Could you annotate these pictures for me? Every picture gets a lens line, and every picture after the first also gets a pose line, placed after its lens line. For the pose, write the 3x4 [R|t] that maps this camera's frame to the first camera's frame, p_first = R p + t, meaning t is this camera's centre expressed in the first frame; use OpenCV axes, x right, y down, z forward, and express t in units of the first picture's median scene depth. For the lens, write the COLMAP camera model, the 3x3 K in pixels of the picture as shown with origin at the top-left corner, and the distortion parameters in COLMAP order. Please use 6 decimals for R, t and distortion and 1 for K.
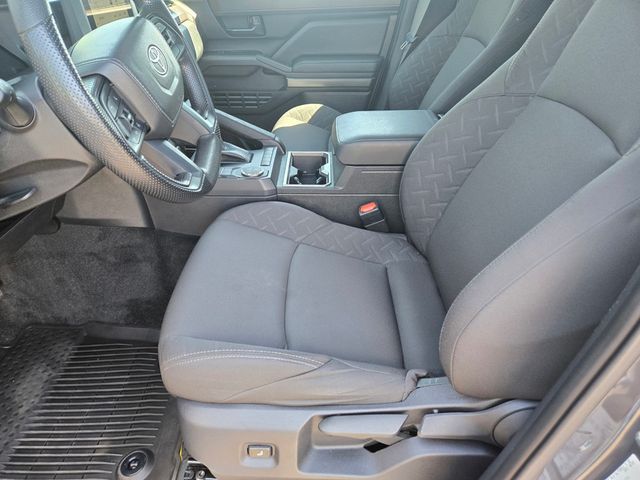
lens RADIAL K [[445.8, 0, 333.1], [0, 445.8, 229.5], [0, 0, 1]] dist [0.036383, -0.033173]
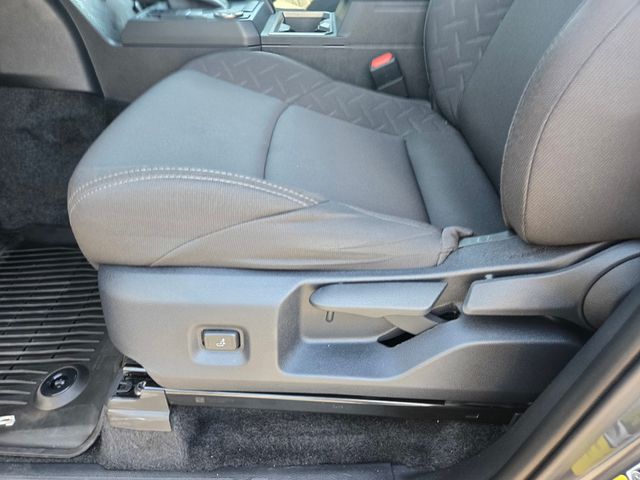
lens RADIAL K [[445.8, 0, 340.3], [0, 445.8, 220.3], [0, 0, 1]] dist [0.036383, -0.033173]
pose [[0.999988, 0.002274, 0.004382, 0.007299], [-0.002387, 0.999661, 0.025919, 0.239277], [-0.004322, -0.025929, 0.999654, 0.275995]]
